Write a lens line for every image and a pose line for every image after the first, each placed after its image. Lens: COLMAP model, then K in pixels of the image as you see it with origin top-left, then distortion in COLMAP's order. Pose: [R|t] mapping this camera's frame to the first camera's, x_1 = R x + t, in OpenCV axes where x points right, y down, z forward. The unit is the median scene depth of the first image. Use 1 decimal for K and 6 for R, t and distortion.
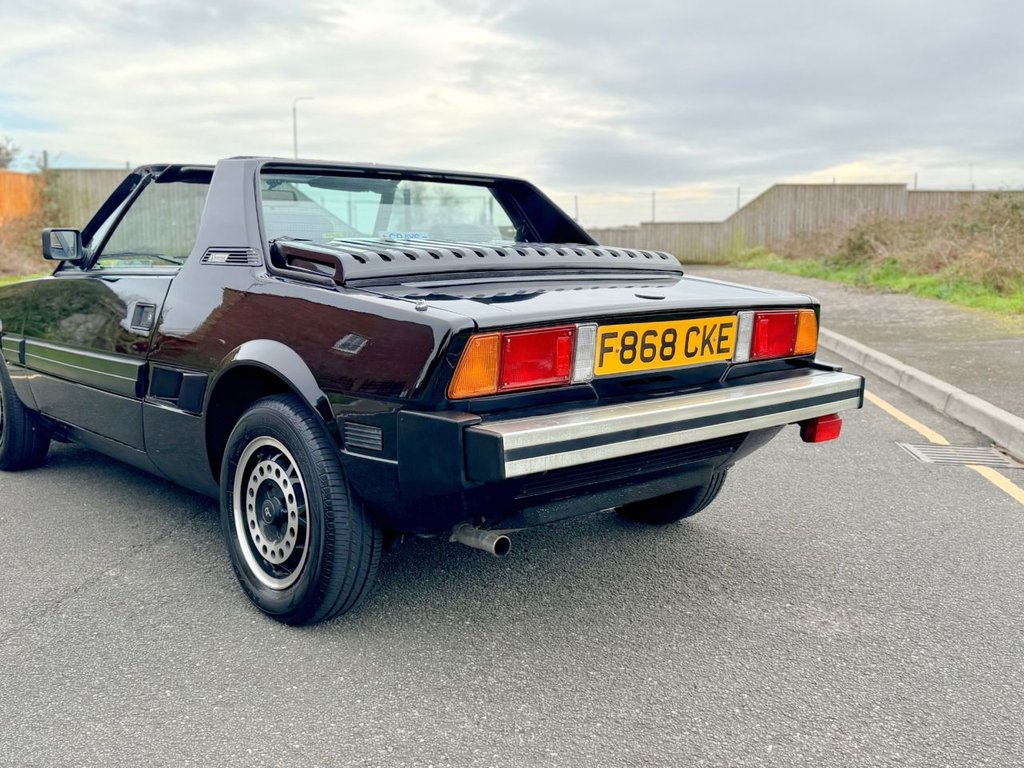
lens RADIAL K [[1030.0, 0, 505.9], [0, 1030.0, 377.1], [0, 0, 1]] dist [0.074916, 0.000000]
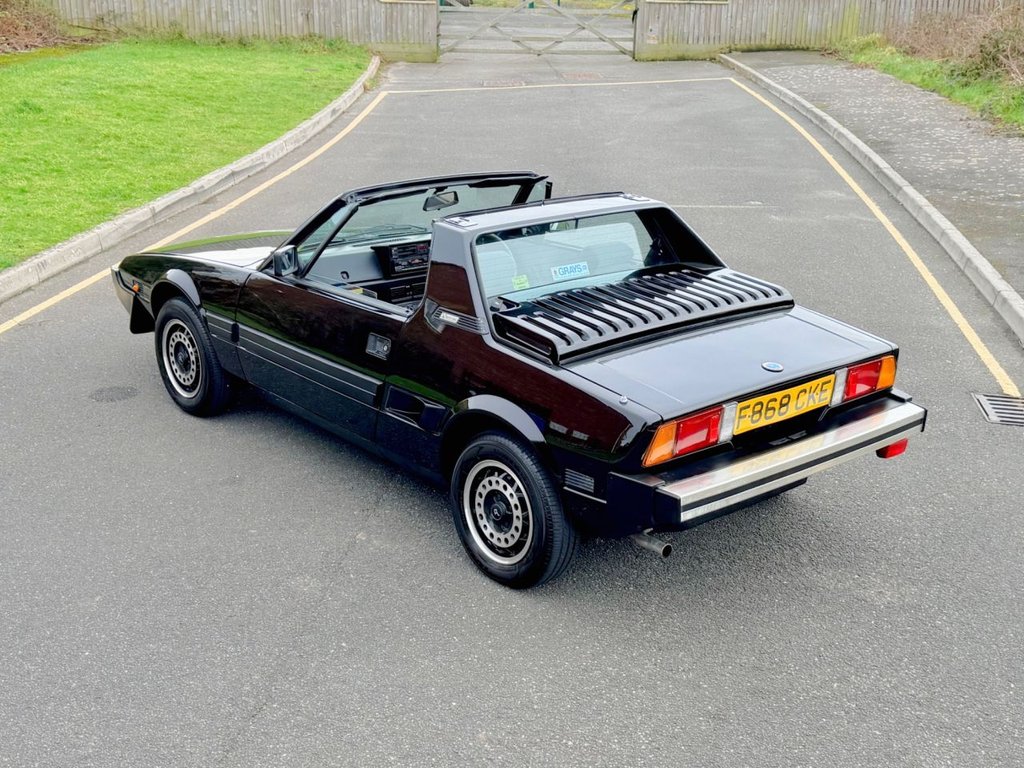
lens RADIAL K [[1366.2, 0, 530.0], [0, 1366.2, 404.1], [0, 0, 1]] dist [0.063128, 0.000000]
pose [[0.999688, 0.023357, 0.008865, -0.192905], [-0.024663, 0.979245, 0.201176, -0.375955], [-0.003983, -0.201332, 0.979515, -0.774785]]
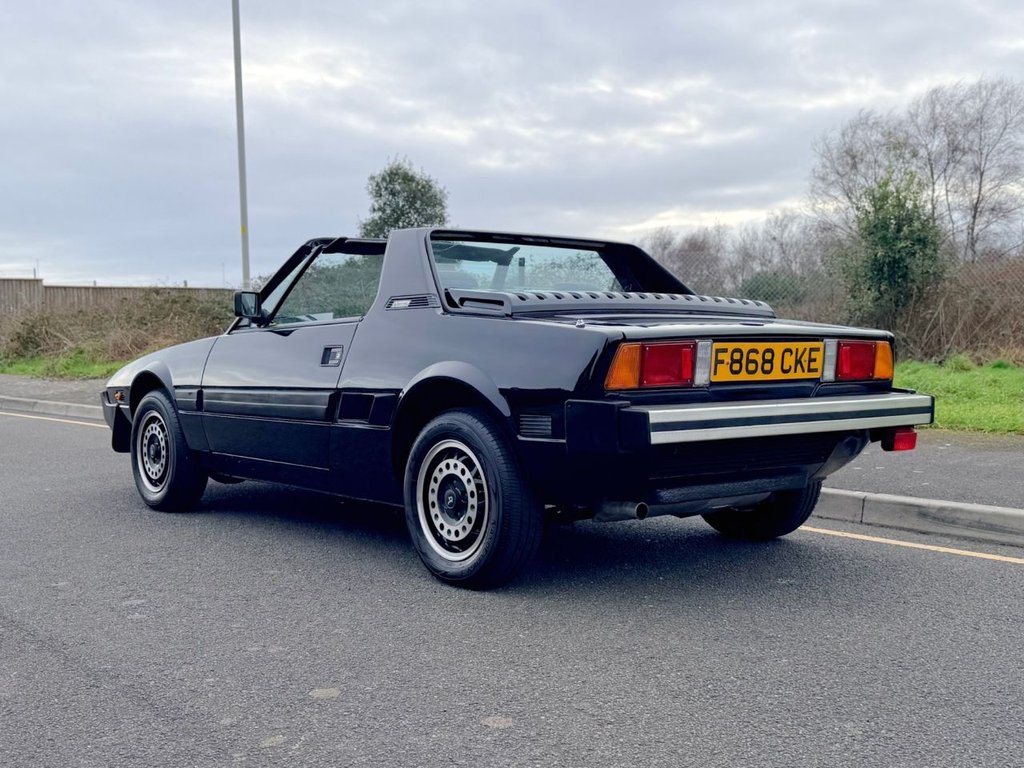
lens RADIAL K [[1202.1, 0, 489.5], [0, 1202.1, 381.0], [0, 0, 1]] dist [0.101446, 0.000000]
pose [[0.998509, -0.009400, -0.053766, -0.095965], [0.003640, 0.994333, -0.106251, 0.138975], [0.054460, 0.105897, 0.992885, -0.449430]]
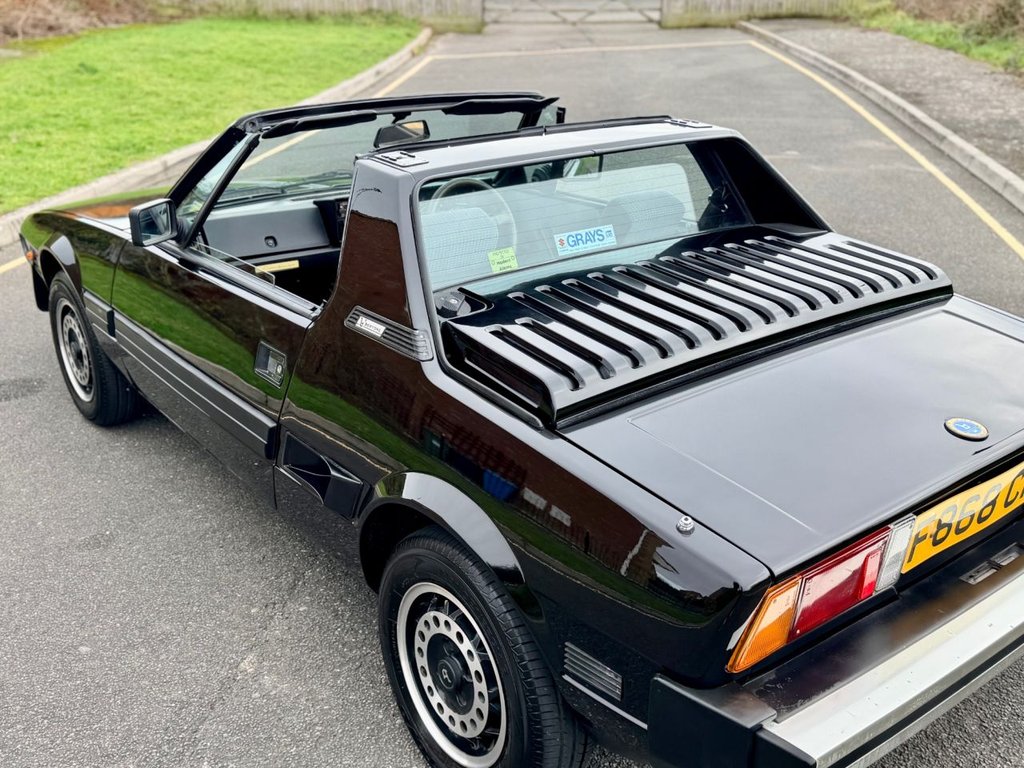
lens RADIAL K [[1063.9, 0, 501.3], [0, 1063.9, 375.8], [0, 0, 1]] dist [-0.000793, 0.000000]
pose [[0.998030, 0.030762, -0.054679, -0.141192], [-0.016046, 0.967713, 0.251544, -0.288268], [0.060652, -0.250171, 0.966300, 0.247869]]
